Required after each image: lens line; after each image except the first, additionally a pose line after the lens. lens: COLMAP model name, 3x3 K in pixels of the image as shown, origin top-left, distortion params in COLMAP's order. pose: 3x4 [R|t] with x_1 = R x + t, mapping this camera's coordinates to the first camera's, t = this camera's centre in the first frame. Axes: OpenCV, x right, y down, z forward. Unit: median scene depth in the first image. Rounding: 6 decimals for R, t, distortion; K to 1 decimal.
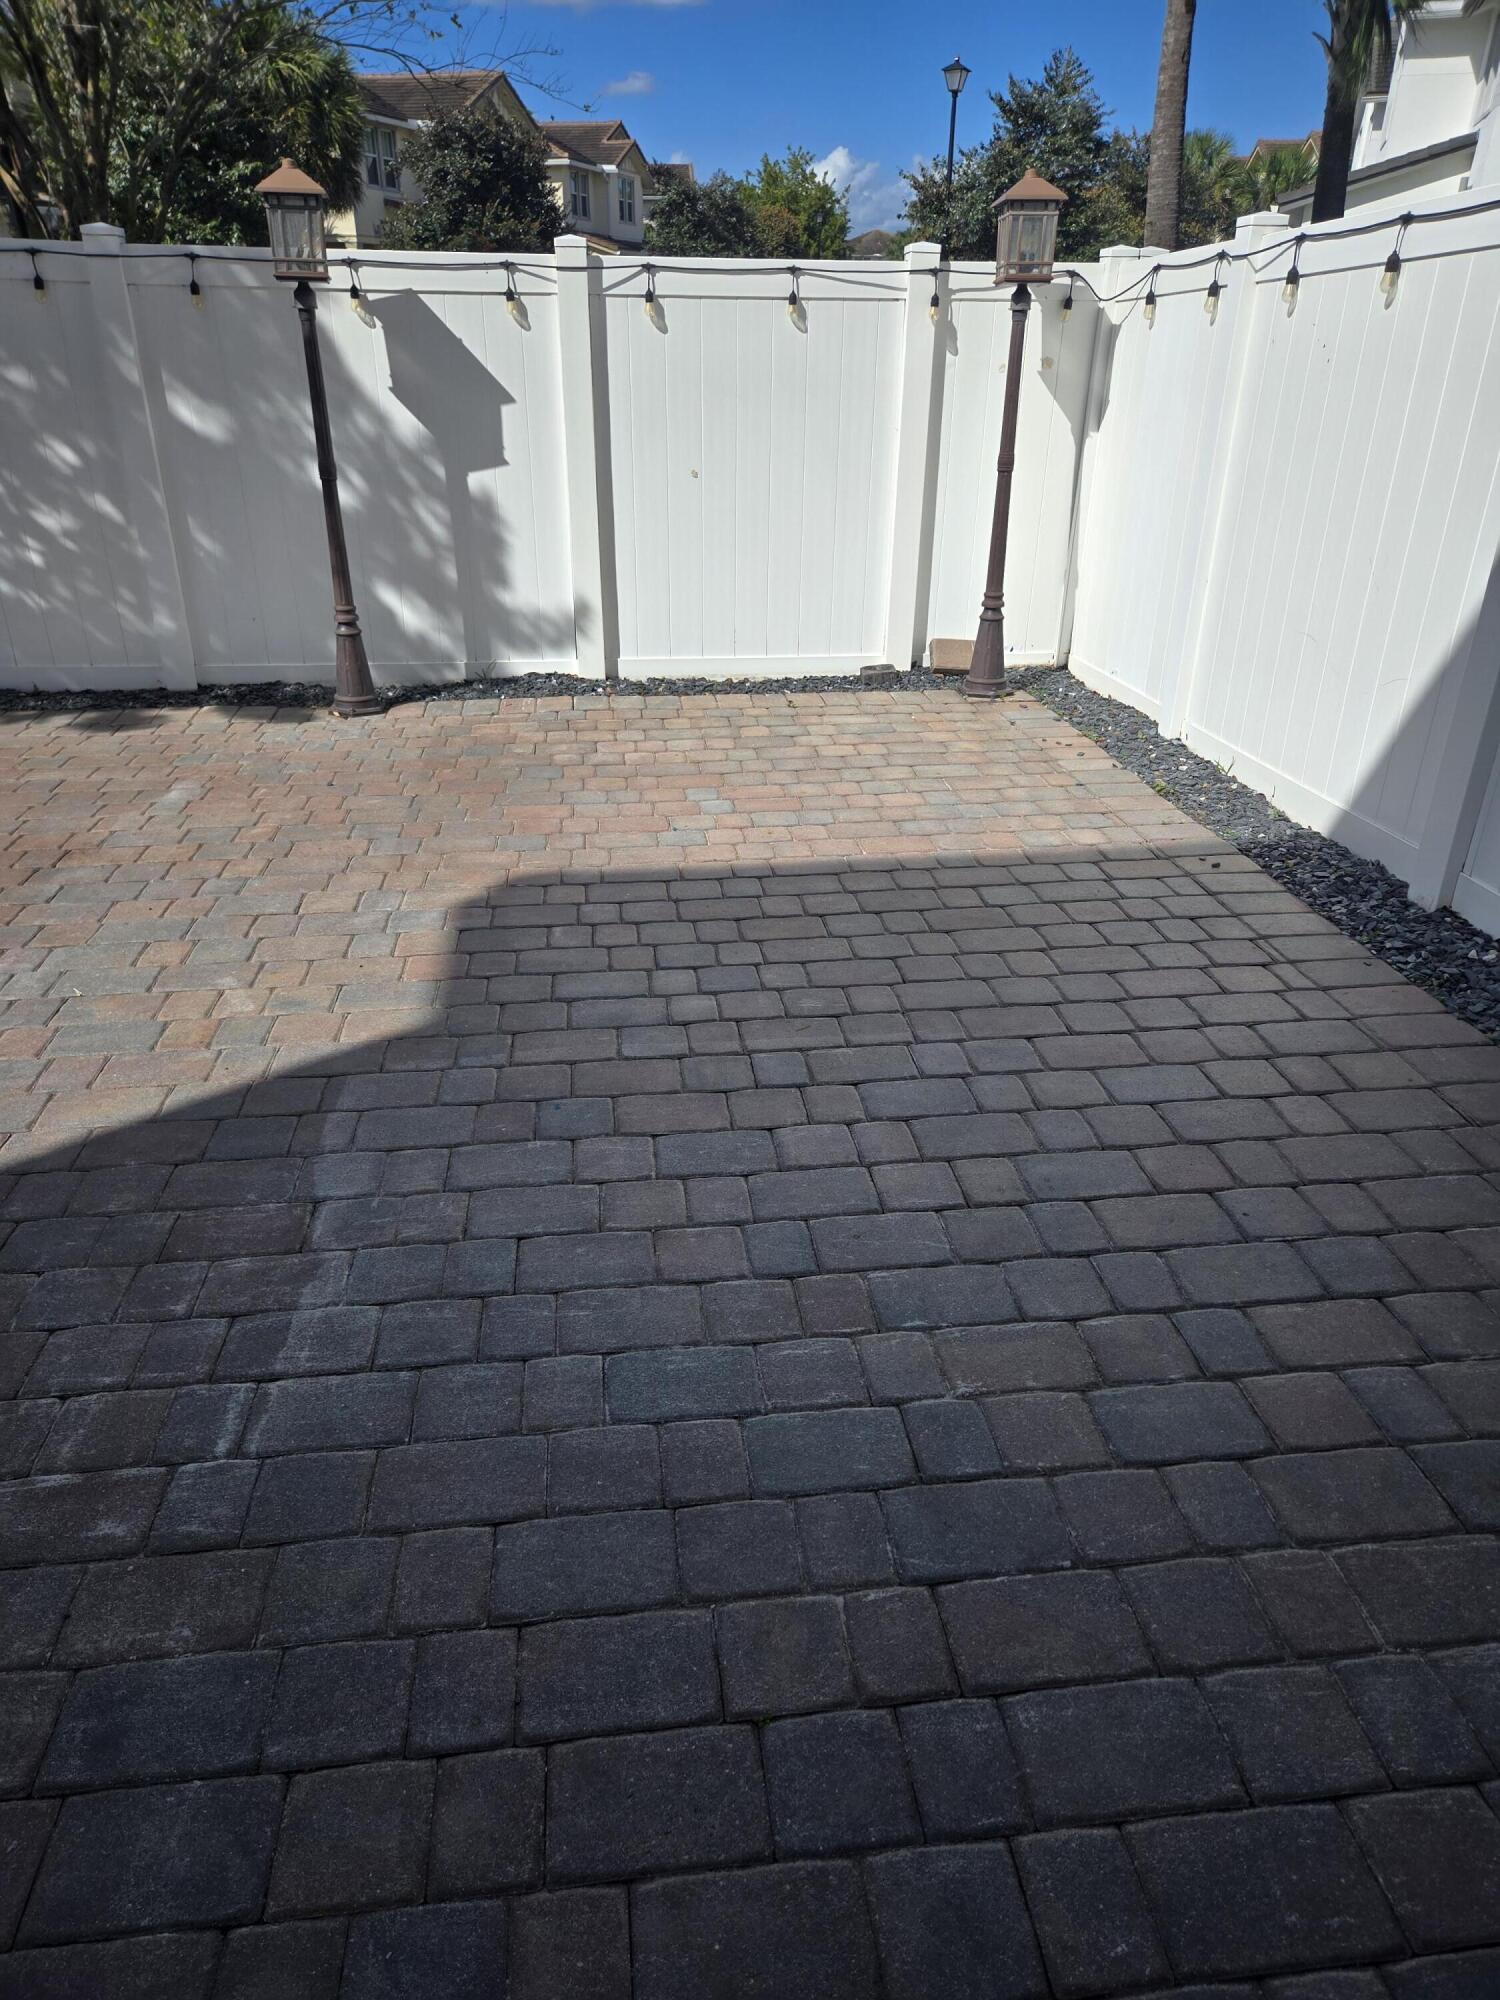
lens RADIAL K [[1345.0, 0, 748.8], [0, 1345.0, 997.8], [0, 0, 1]] dist [0.056816, -0.046294]
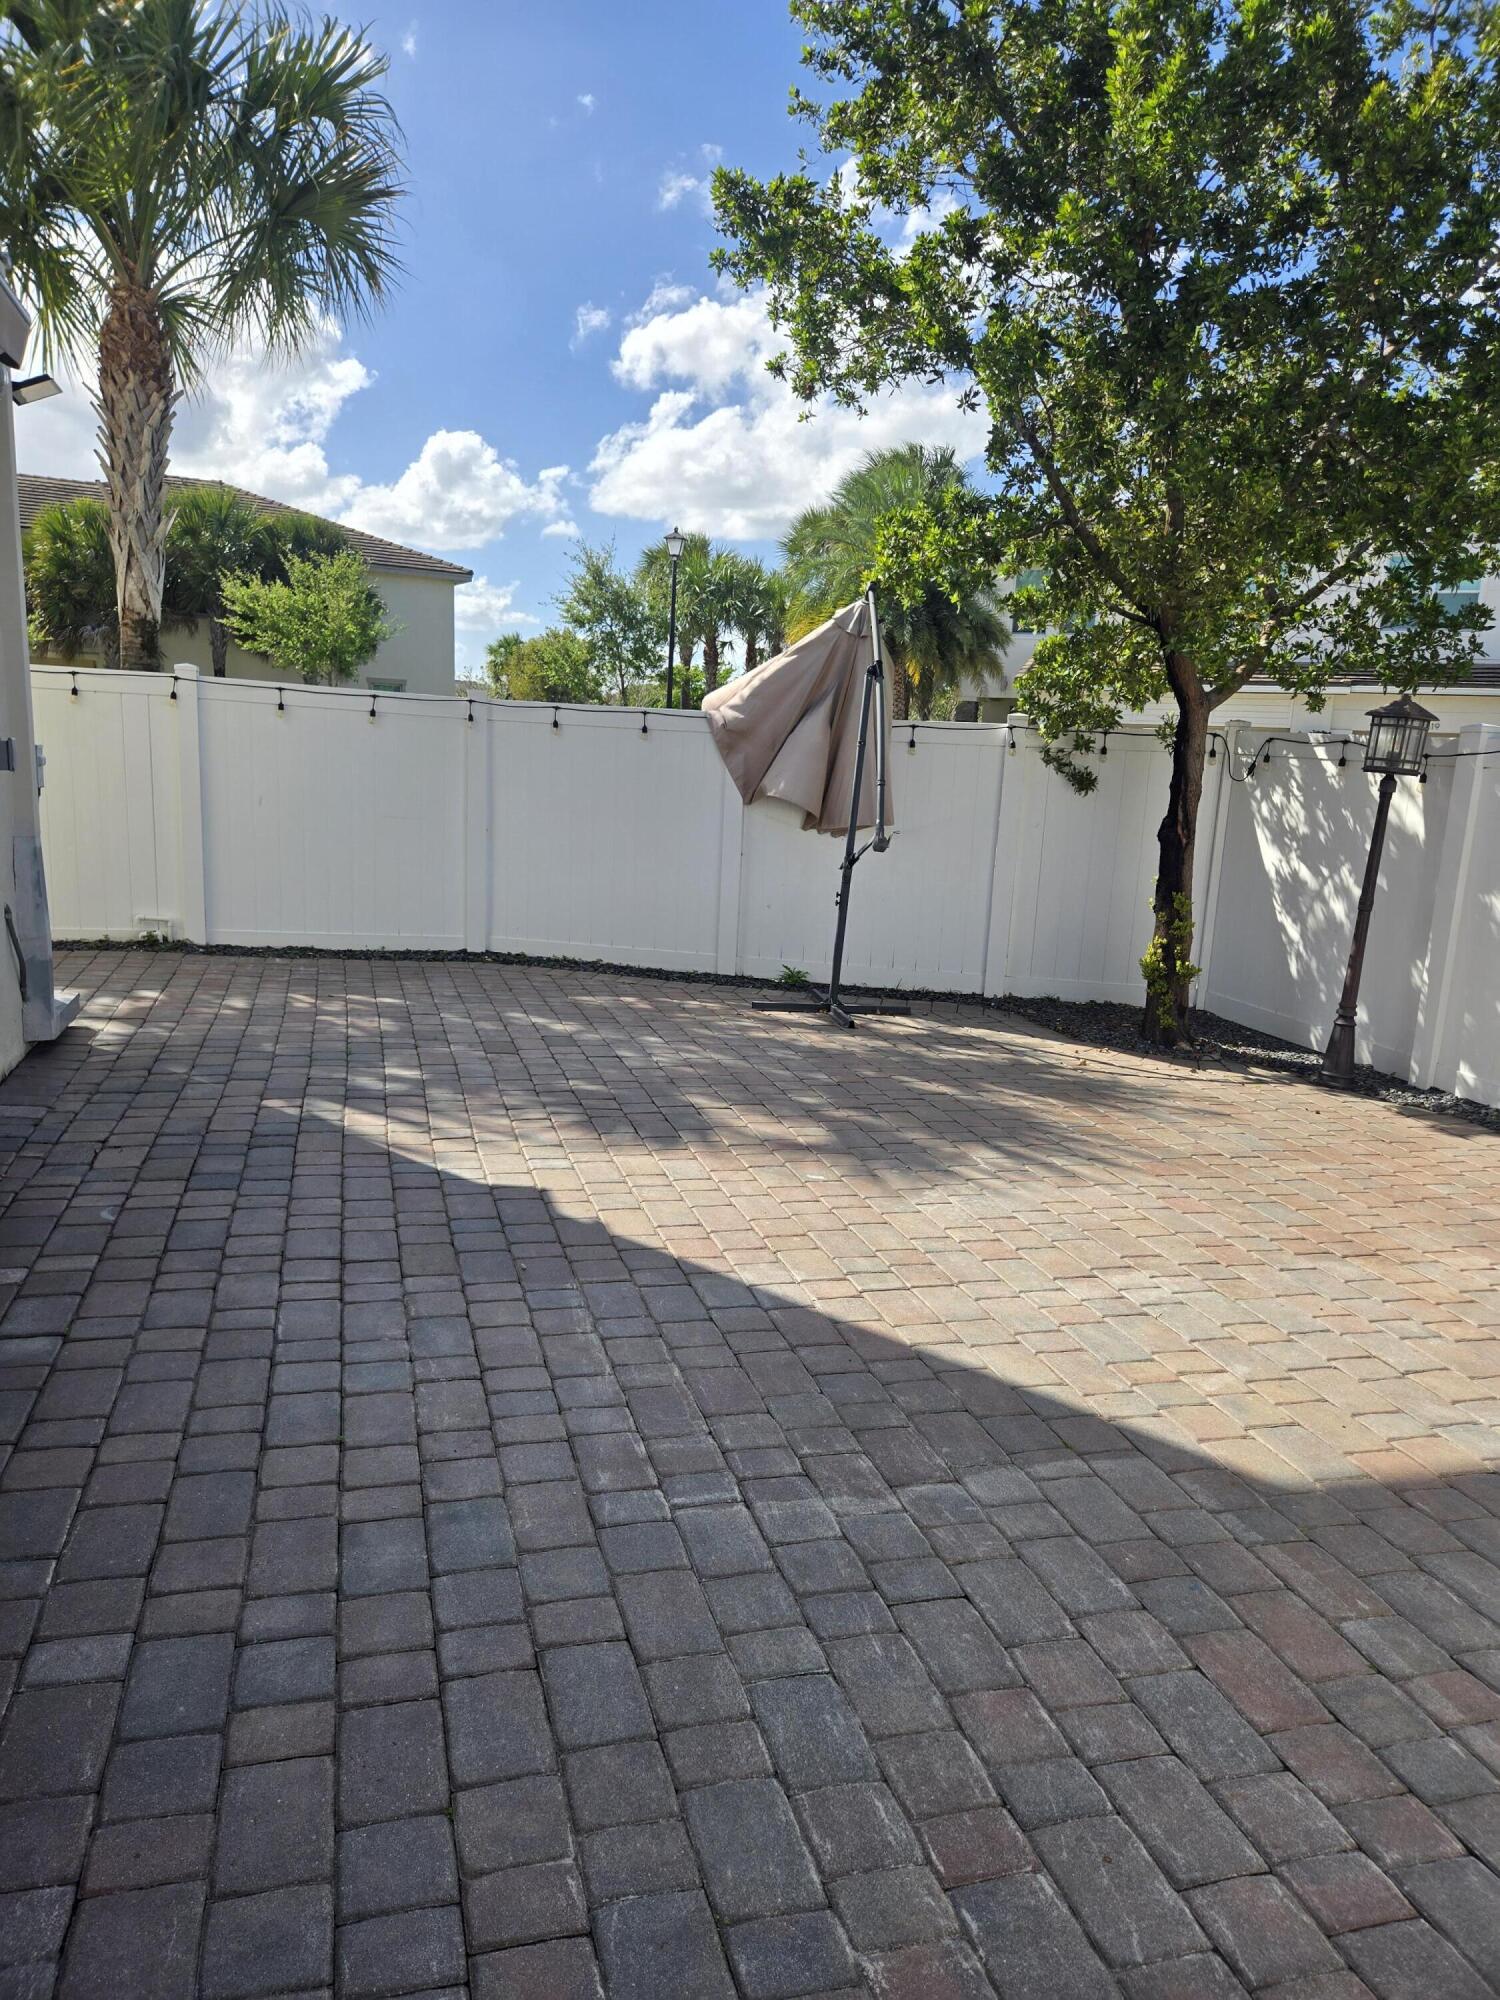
lens RADIAL K [[1345.0, 0, 750.2], [0, 1345.0, 995.9], [0, 0, 1]] dist [0.056816, -0.046294]
pose [[0.170812, 0.189228, -0.966962, 0.498077], [-0.488630, 0.868473, 0.083639, -0.158588], [0.855608, 0.458200, 0.240808, 0.261819]]
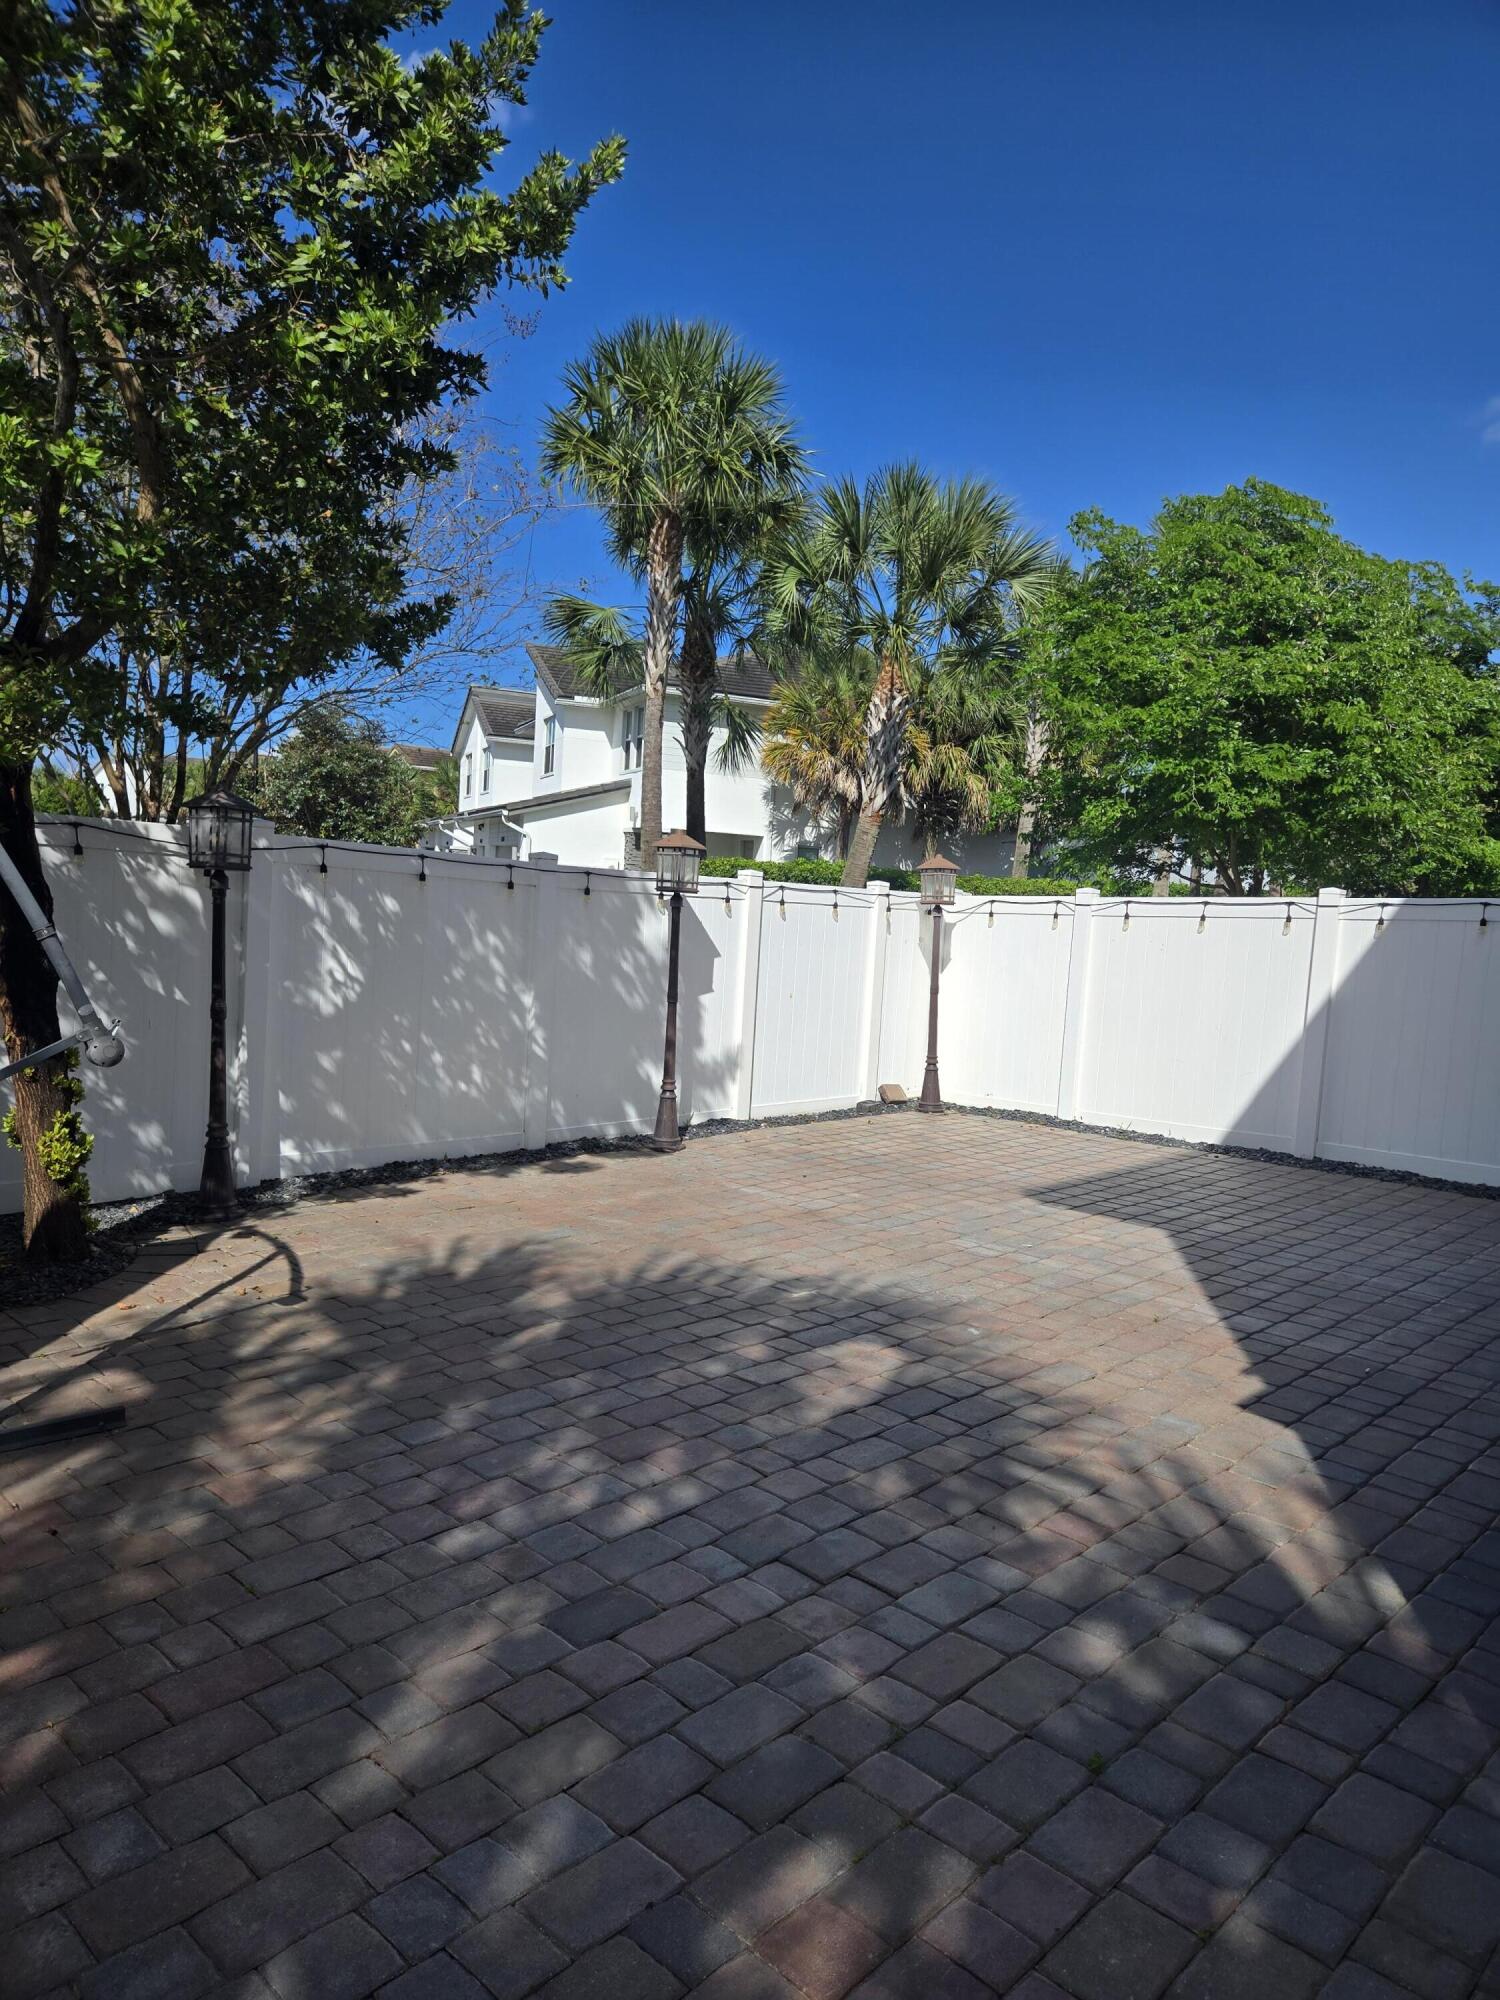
lens RADIAL K [[1345.0, 0, 759.7], [0, 1345.0, 1010.1], [0, 0, 1]] dist [0.056816, -0.046294]
pose [[0.765552, -0.015204, 0.643194, -1.877899], [0.237000, 0.936084, -0.259958, 0.085578], [-0.598131, 0.351449, 0.720225, -0.271850]]
